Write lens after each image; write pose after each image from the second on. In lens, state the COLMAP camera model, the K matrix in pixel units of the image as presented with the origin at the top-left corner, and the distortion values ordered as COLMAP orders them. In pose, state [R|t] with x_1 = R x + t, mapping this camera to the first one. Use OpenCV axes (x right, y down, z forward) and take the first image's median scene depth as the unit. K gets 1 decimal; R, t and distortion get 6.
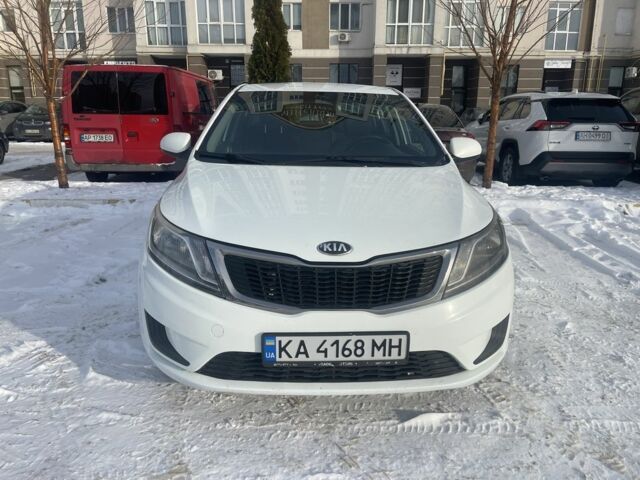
lens RADIAL K [[502.6, 0, 320.3], [0, 502.6, 240.9], [0, 0, 1]] dist [0.030674, -0.020826]
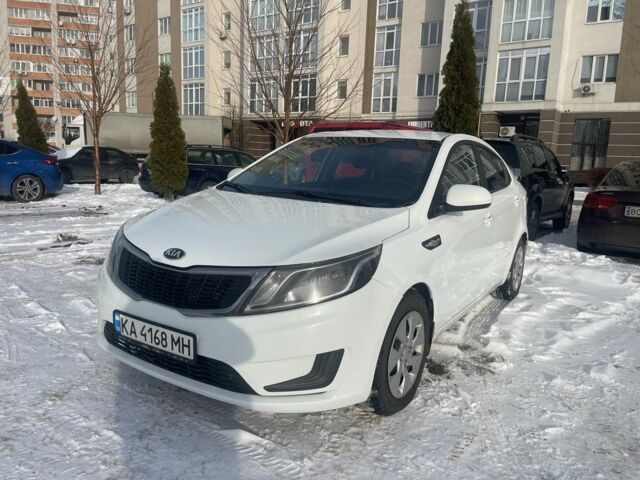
lens RADIAL K [[502.6, 0, 319.5], [0, 502.6, 239.9], [0, 0, 1]] dist [0.030674, -0.020826]
pose [[0.803849, 0.118054, -0.583000, 1.008564], [-0.182179, 0.981870, -0.052368, -0.018767], [0.566248, 0.148306, 0.810782, 0.214029]]
